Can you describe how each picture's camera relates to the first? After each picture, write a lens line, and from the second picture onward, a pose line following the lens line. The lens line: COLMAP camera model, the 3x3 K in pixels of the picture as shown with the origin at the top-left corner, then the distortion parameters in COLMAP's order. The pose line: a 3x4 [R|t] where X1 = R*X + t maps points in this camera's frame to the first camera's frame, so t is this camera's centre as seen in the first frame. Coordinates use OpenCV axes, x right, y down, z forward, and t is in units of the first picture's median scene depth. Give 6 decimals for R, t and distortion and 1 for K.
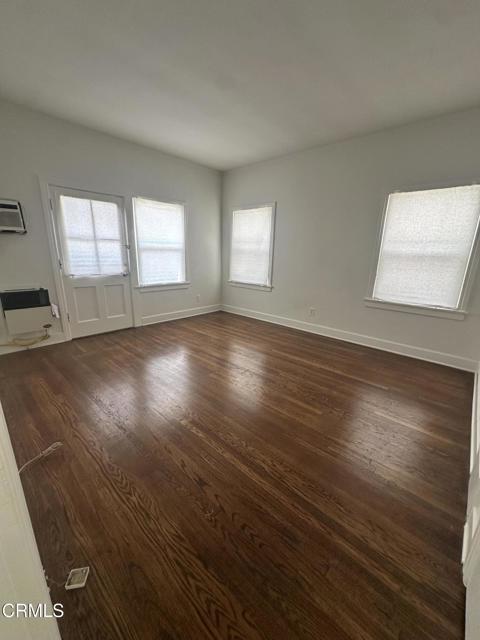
lens RADIAL K [[256.7, 0, 236.7], [0, 256.7, 323.2], [0, 0, 1]] dist [0.001436, -0.001130]
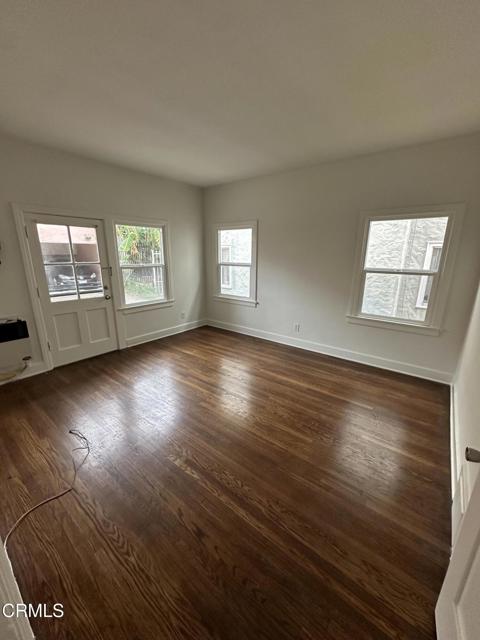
lens RADIAL K [[256.7, 0, 236.0], [0, 256.7, 319.5], [0, 0, 1]] dist [0.001436, -0.001130]
pose [[0.997254, -0.036609, 0.064371, -0.022380], [0.036823, 0.999320, -0.002131, -0.145431], [-0.064249, 0.004495, 0.997924, -0.008147]]
